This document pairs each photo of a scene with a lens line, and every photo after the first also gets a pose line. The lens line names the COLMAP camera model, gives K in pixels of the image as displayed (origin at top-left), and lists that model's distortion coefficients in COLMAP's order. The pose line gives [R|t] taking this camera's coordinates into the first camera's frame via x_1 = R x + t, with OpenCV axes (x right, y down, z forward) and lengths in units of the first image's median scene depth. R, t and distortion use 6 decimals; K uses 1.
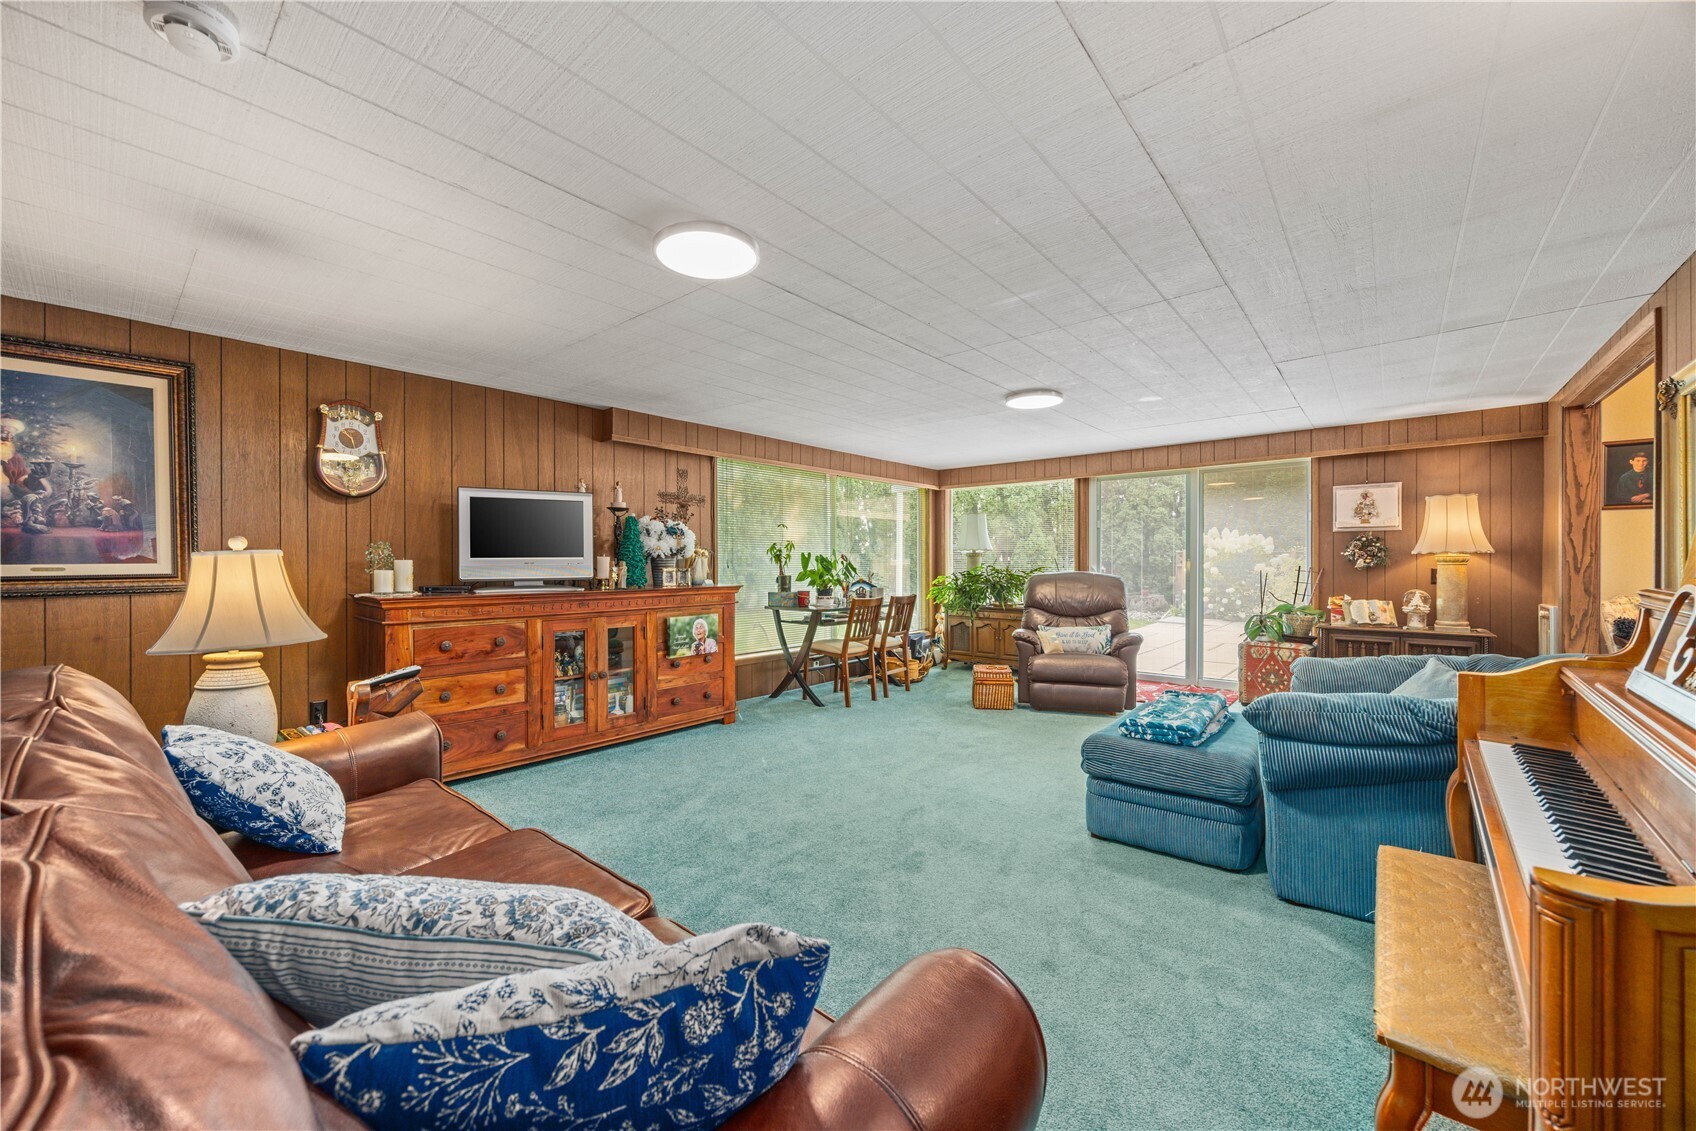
lens RADIAL K [[646.8, 0, 834.9], [0, 646.8, 564.5], [0, 0, 1]] dist [-0.000290, 0.000277]
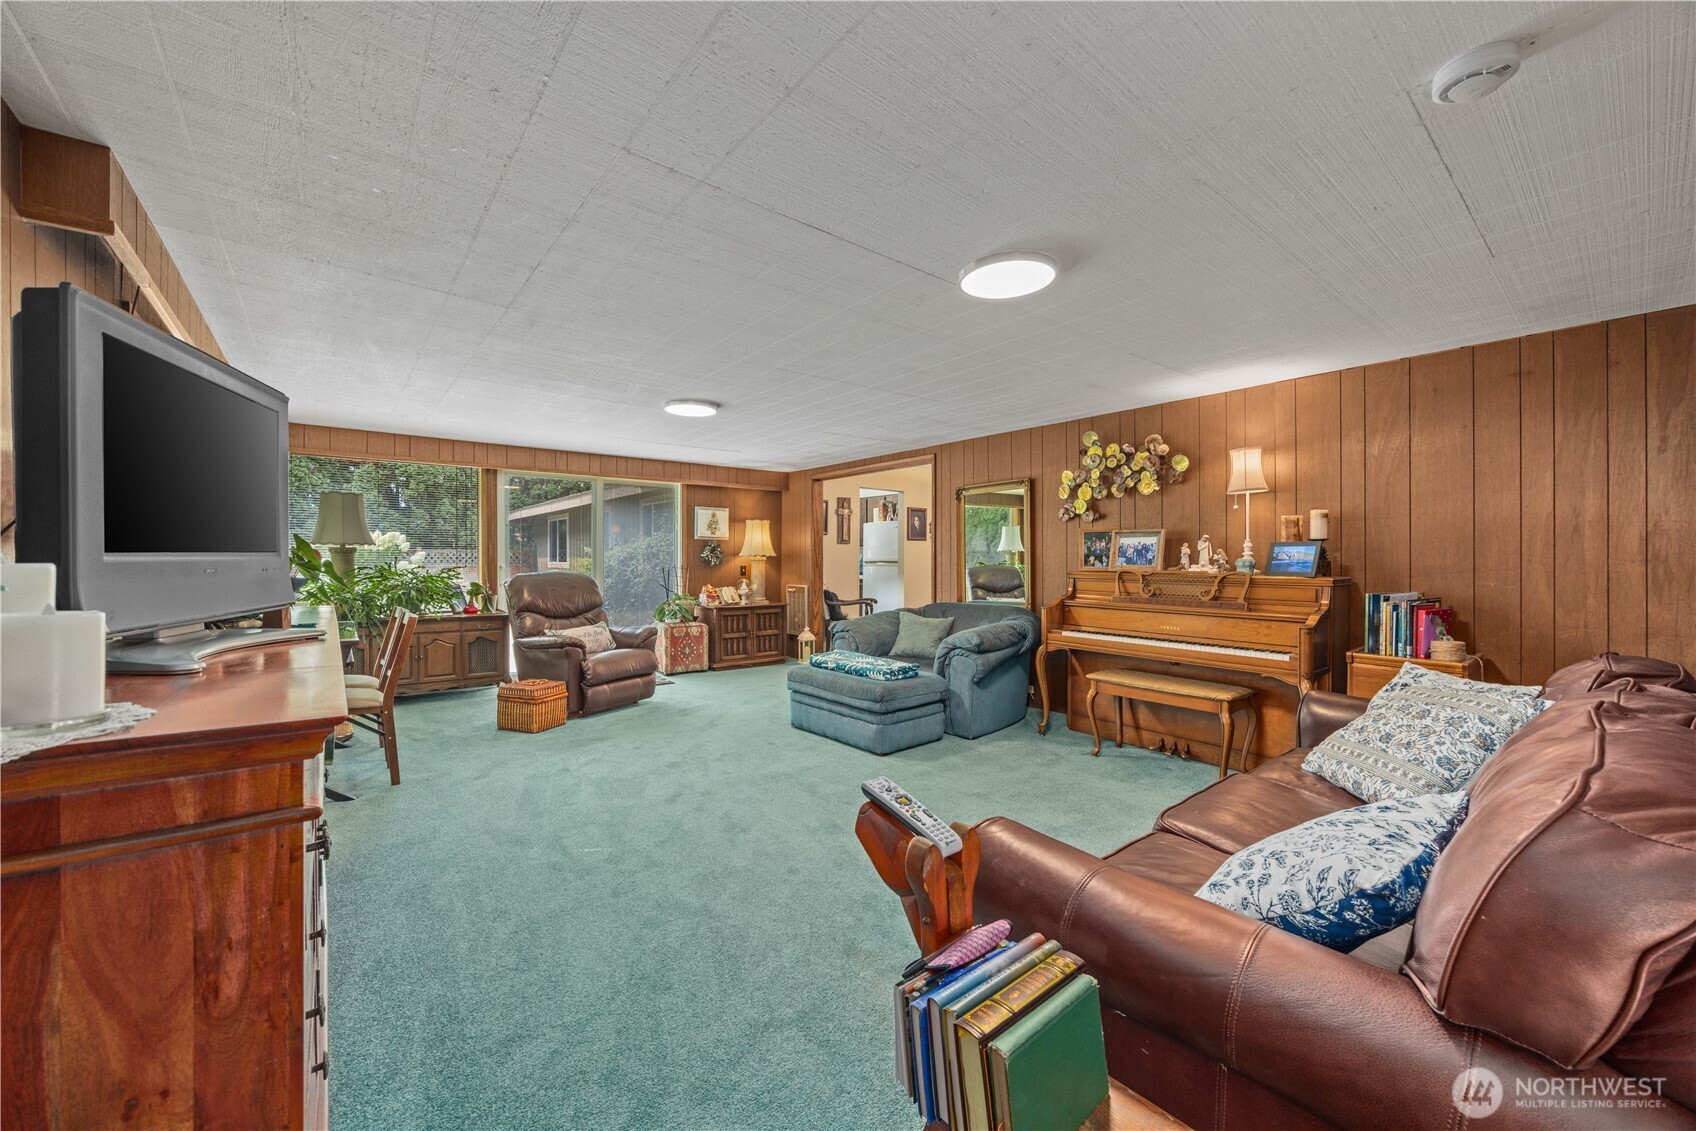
lens RADIAL K [[646.8, 0, 841.0], [0, 646.8, 558.4], [0, 0, 1]] dist [-0.000290, 0.000277]
pose [[0.180052, 0.003805, 0.983650, -0.599223], [0.000946, 0.999991, -0.004041, -0.004426], [-0.983657, 0.001658, 0.180047, 0.490653]]
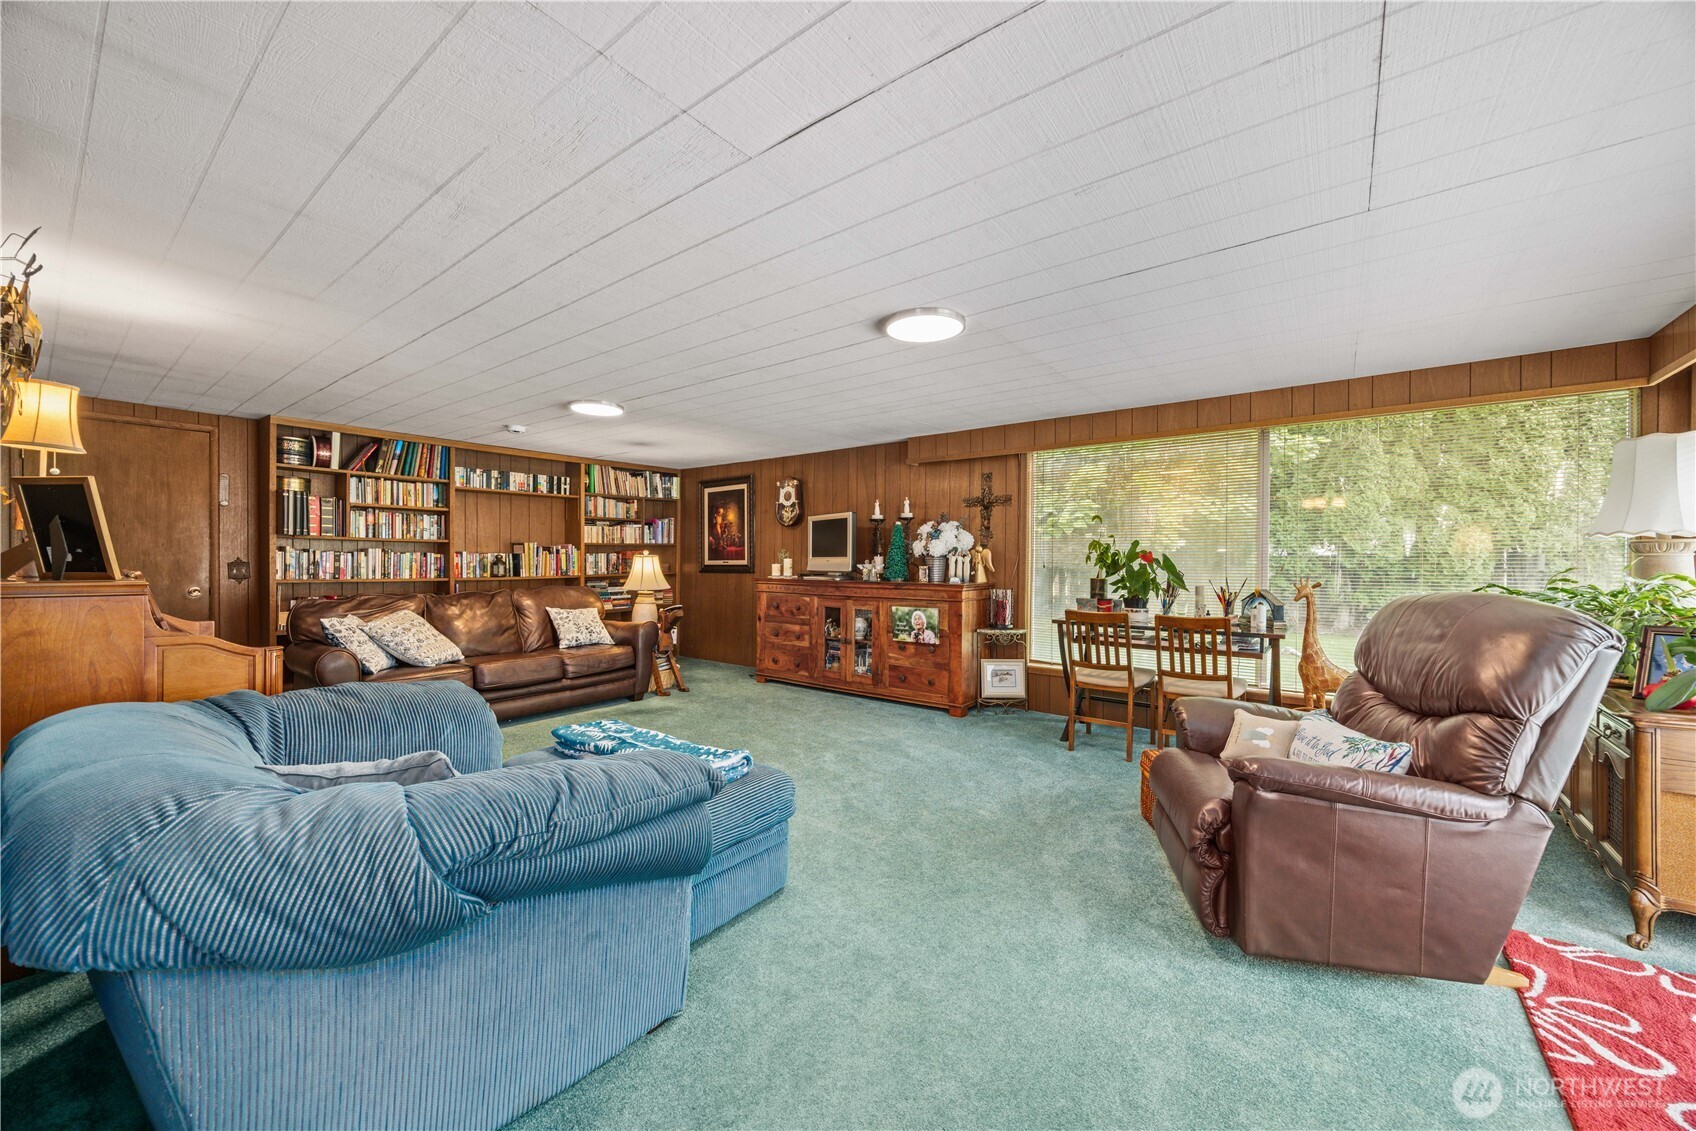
lens RADIAL K [[646.8, 0, 839.0], [0, 646.8, 562.7], [0, 0, 1]] dist [-0.000290, 0.000277]
pose [[0.048872, 0.005486, -0.998790, 0.872220], [-0.009631, 0.999941, 0.005021, -0.004677], [0.998759, 0.009374, 0.048922, 0.768730]]
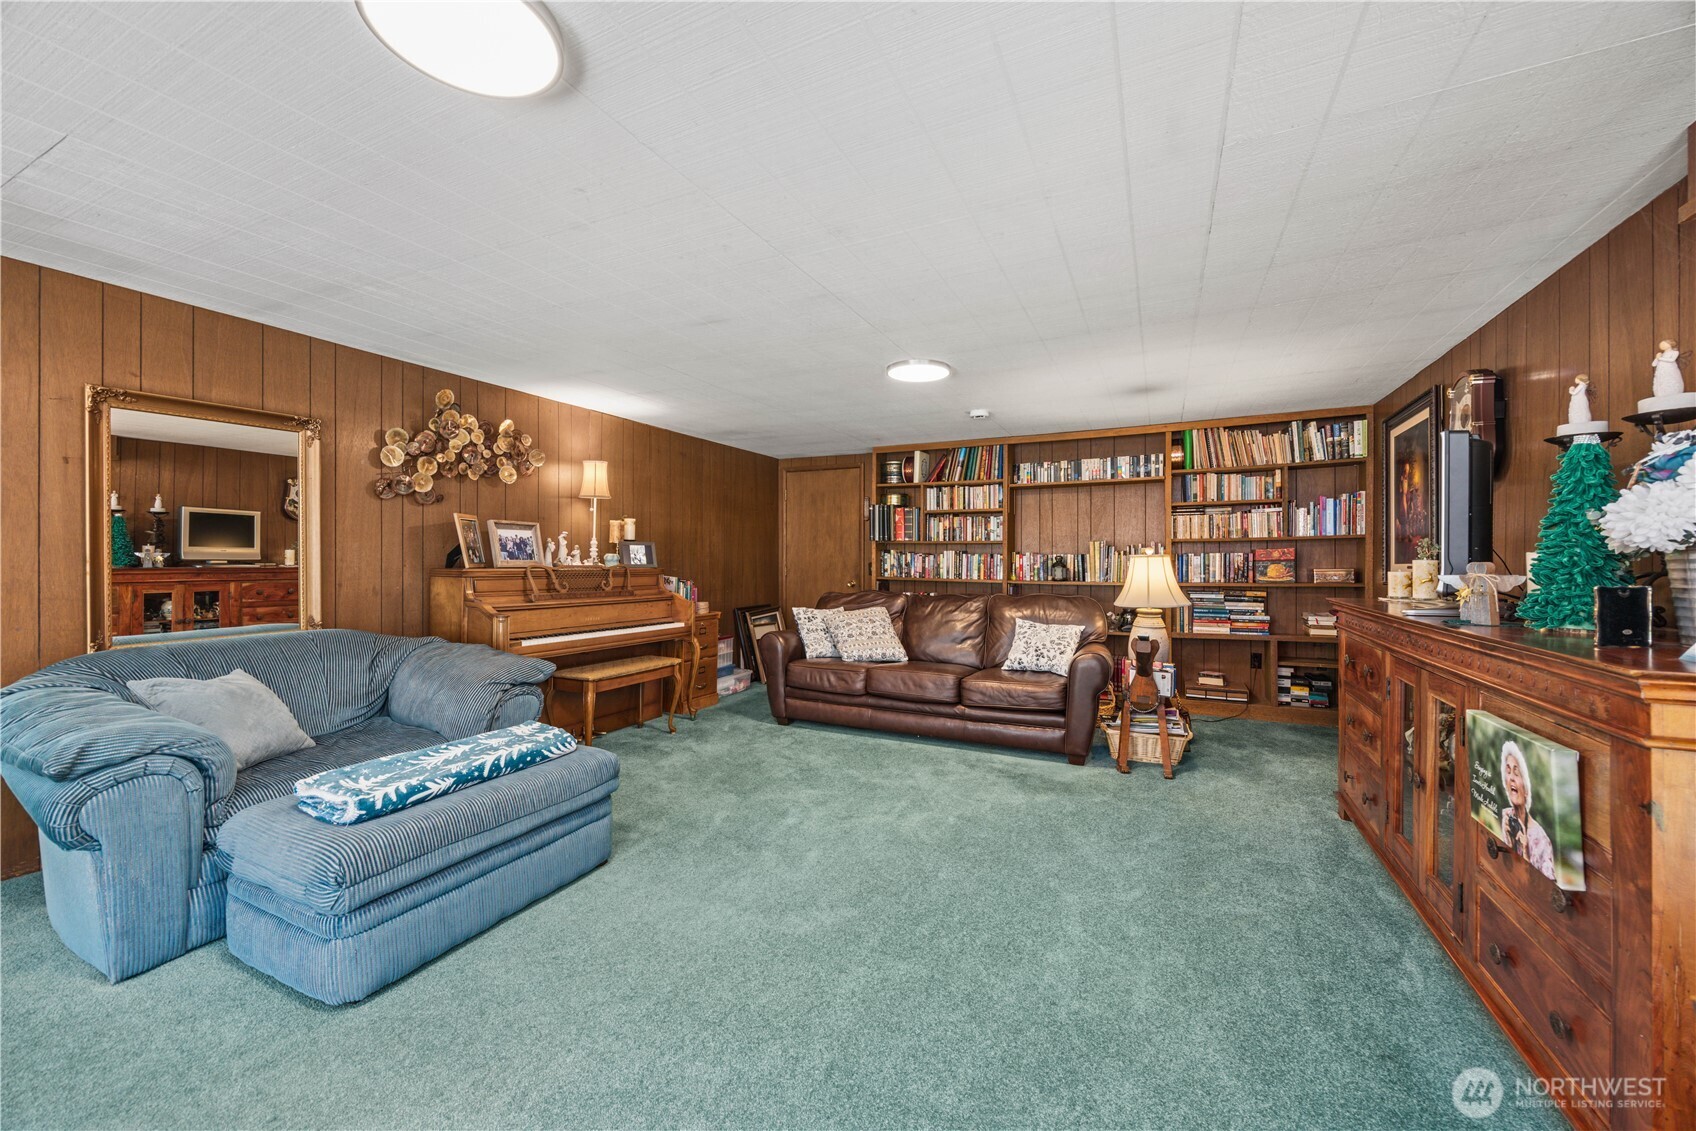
lens RADIAL K [[646.8, 0, 848.6], [0, 646.8, 554.8], [0, 0, 1]] dist [-0.000290, 0.000277]
pose [[-0.967840, -0.004910, -0.251520, 0.183560], [-0.005349, 0.999985, 0.001063, -0.008272], [0.251511, 0.002374, -0.967852, 1.169134]]
